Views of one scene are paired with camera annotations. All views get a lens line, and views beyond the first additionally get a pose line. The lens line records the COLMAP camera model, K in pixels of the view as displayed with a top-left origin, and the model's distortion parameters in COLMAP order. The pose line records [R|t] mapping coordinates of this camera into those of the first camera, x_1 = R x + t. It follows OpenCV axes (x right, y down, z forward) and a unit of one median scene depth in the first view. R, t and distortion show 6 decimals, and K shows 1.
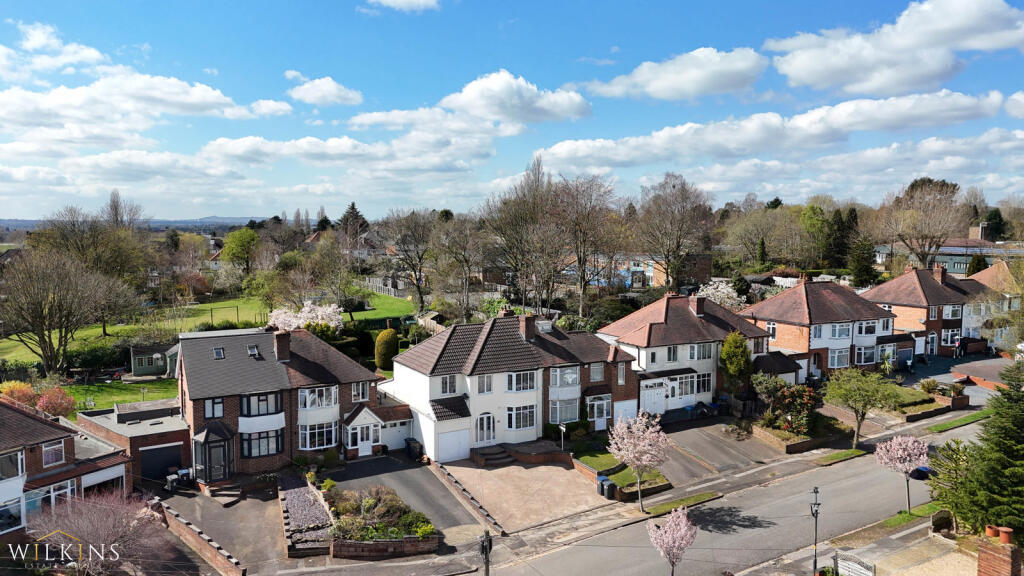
lens RADIAL K [[745.8, 0, 512.0], [0, 745.8, 288.0], [0, 0, 1]] dist [0.093460, -0.101834]
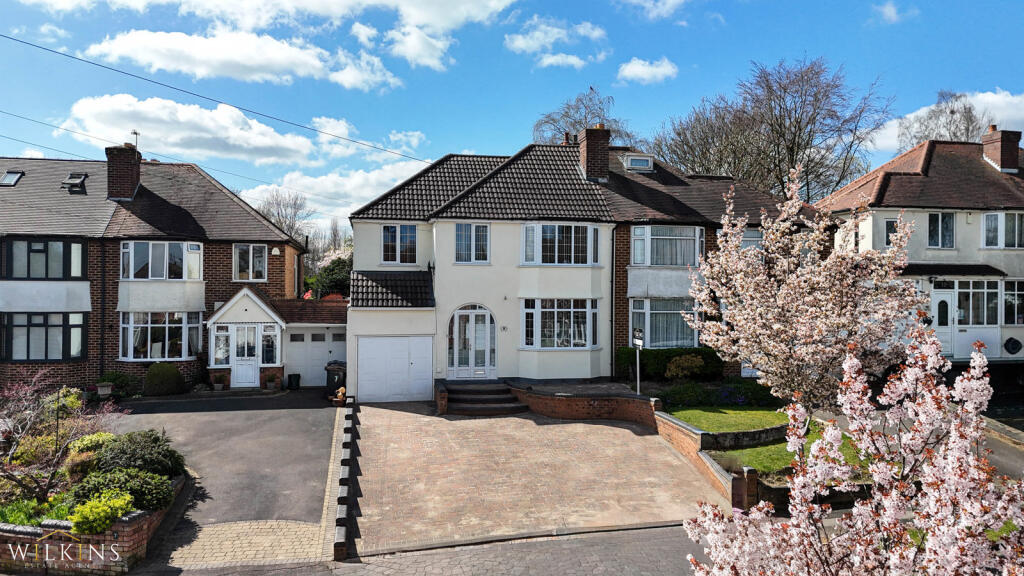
lens RADIAL K [[745.8, 0, 512.0], [0, 745.8, 288.0], [0, 0, 1]] dist [0.093460, -0.101834]
pose [[0.949512, 0.005841, -0.313676, 0.130114], [-0.033831, 0.995903, -0.083865, 0.191812], [0.311901, 0.090243, 0.945819, 0.566527]]
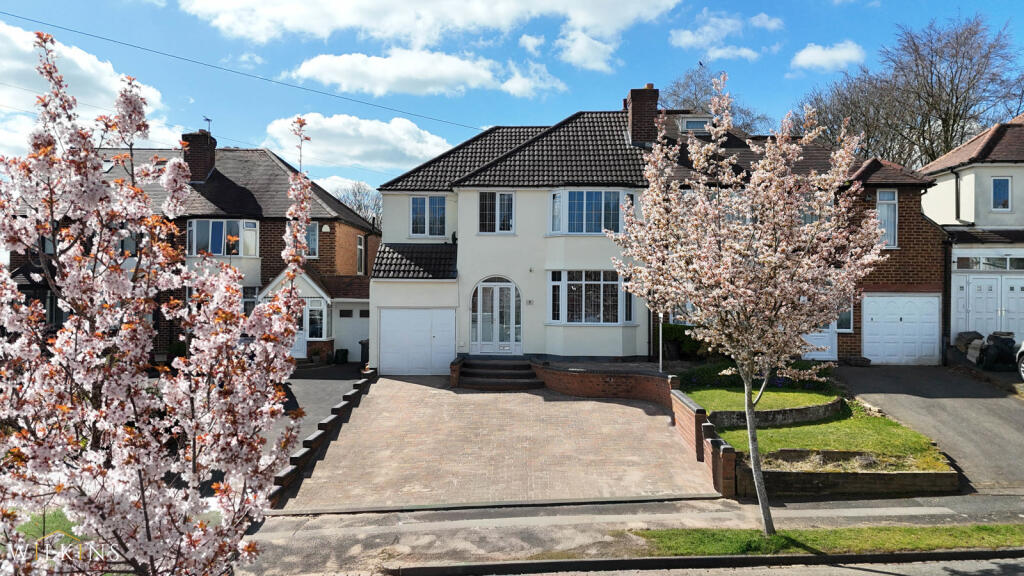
lens RADIAL K [[745.8, 0, 512.0], [0, 745.8, 288.0], [0, 0, 1]] dist [0.093460, -0.101834]
pose [[0.860585, 0.005361, -0.509279, 0.193929], [-0.052764, 0.995502, -0.078681, 0.204847], [0.506567, 0.094584, 0.856997, 0.622341]]
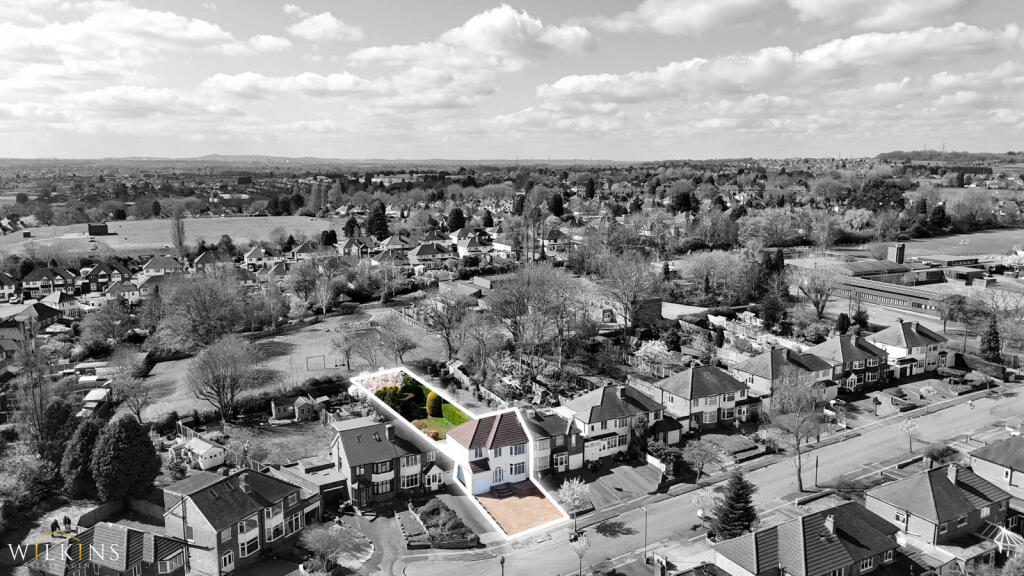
lens RADIAL K [[745.8, 0, 512.0], [0, 745.8, 288.0], [0, 0, 1]] dist [0.093460, -0.101834]
pose [[0.999990, -0.000360, -0.004381, 0.007429], [0.000721, 0.996580, 0.082630, -0.428913], [0.004336, -0.082632, 0.996571, -0.819092]]
